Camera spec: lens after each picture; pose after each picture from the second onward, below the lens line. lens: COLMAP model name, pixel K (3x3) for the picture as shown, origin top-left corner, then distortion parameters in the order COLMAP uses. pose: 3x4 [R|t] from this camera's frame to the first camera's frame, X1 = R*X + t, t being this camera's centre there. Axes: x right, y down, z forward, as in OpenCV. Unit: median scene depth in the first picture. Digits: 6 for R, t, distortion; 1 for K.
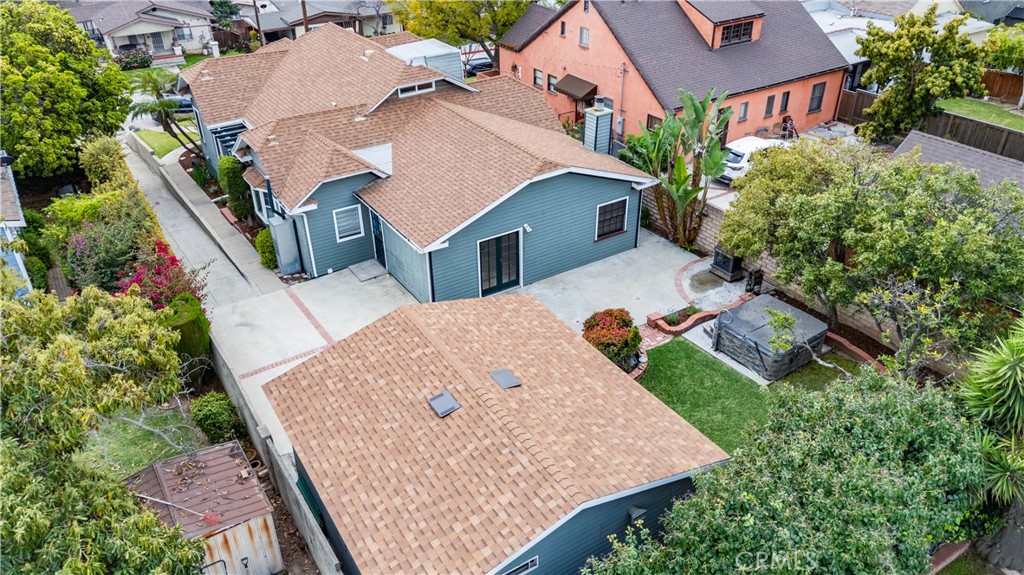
lens RADIAL K [[735.4, 0, 512.0], [0, 735.4, 287.5], [0, 0, 1]] dist [-0.001713, -0.002312]
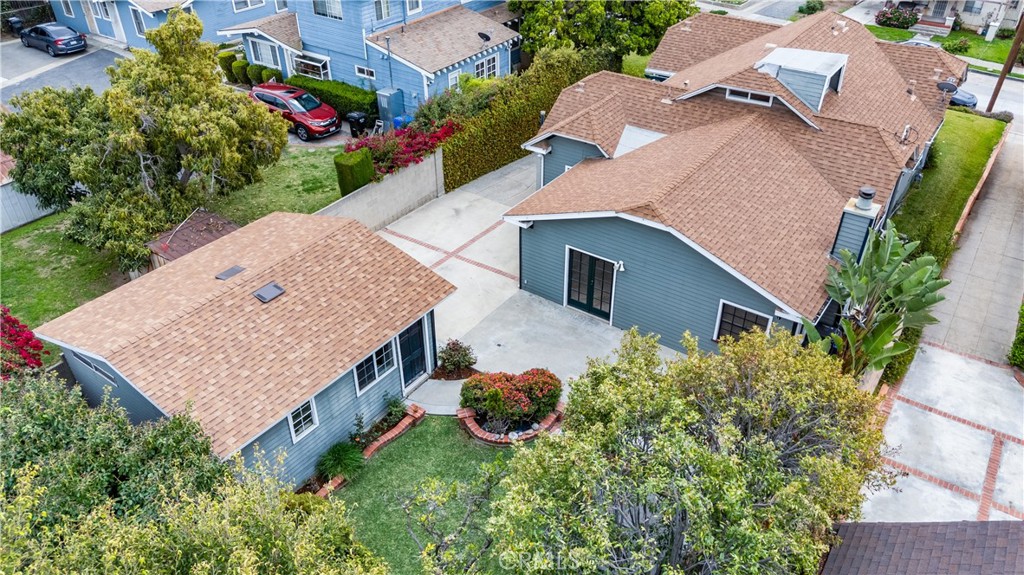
lens RADIAL K [[735.4, 0, 512.0], [0, 735.4, 287.5], [0, 0, 1]] dist [-0.001713, -0.002312]
pose [[0.370867, 0.531437, -0.761598, 0.577827], [-0.480322, 0.811641, 0.332460, -0.256175], [0.794826, 0.242514, 0.556272, 0.372506]]
